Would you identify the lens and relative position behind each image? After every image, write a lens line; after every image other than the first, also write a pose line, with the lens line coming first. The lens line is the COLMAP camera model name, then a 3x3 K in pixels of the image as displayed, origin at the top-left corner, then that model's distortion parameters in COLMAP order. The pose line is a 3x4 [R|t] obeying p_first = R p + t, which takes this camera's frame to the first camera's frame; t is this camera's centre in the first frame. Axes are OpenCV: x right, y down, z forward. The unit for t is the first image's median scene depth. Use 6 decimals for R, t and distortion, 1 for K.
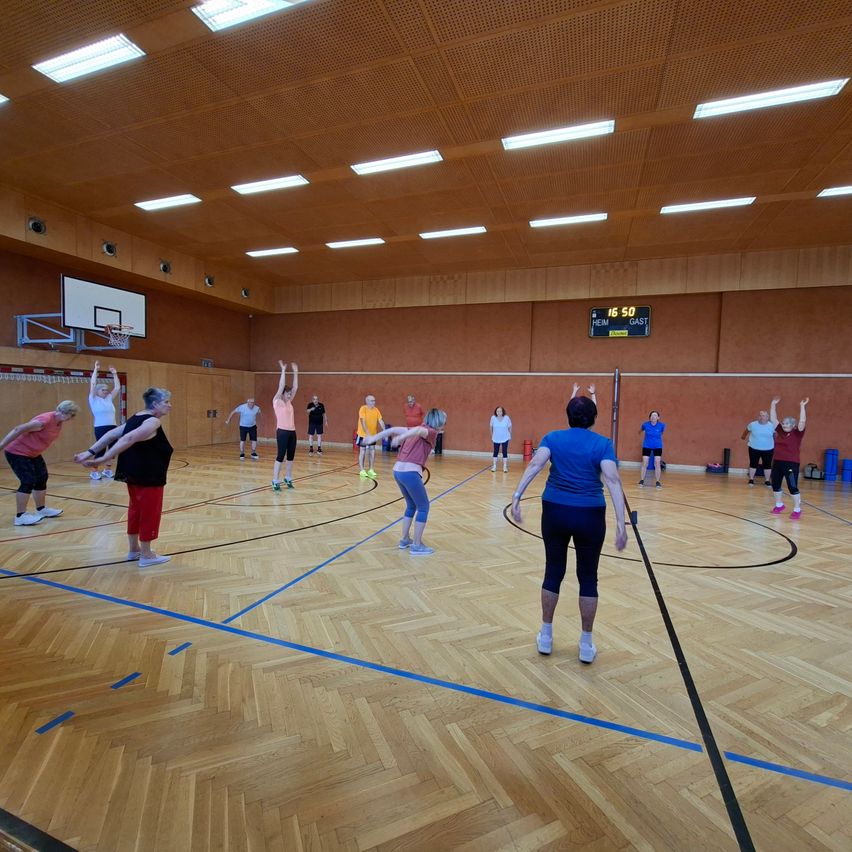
lens RADIAL K [[445.6, 0, 425.4], [0, 445.6, 425.5], [0, 0, 1]] dist [-0.002914, 0.000634]
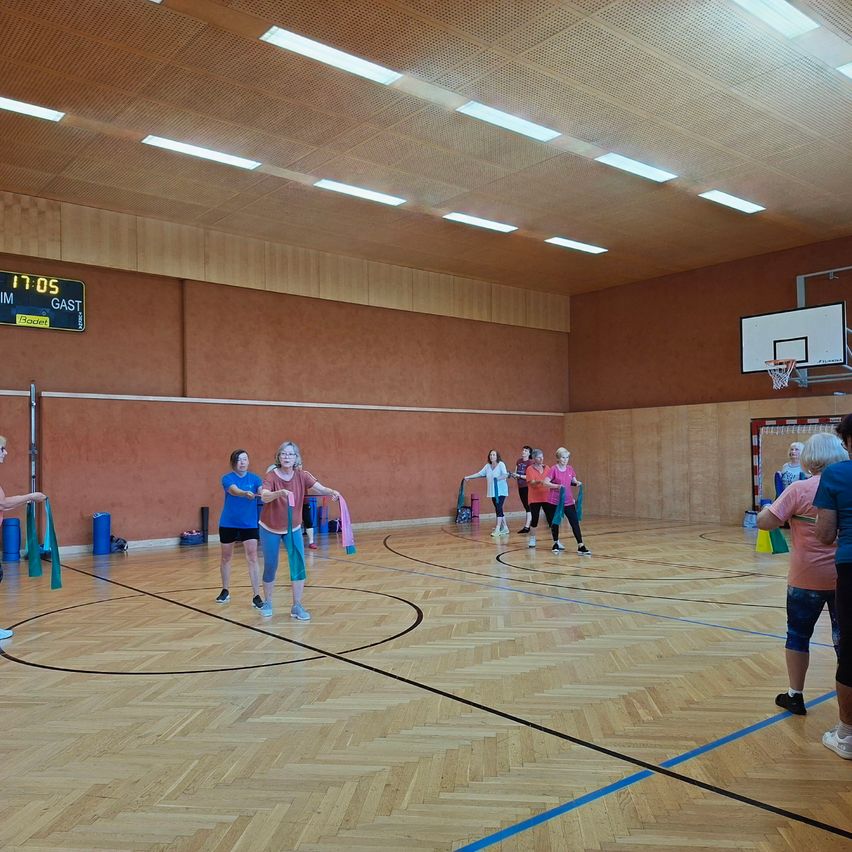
lens RADIAL K [[794.3, 0, 425.9], [0, 794.3, 427.9], [0, 0, 1]] dist [0.063233, 0.000000]
pose [[0.509095, -0.003640, 0.860703, -0.205672], [0.062263, 0.997527, -0.032610, -0.008233], [-0.858455, 0.070191, 0.508063, 0.068922]]
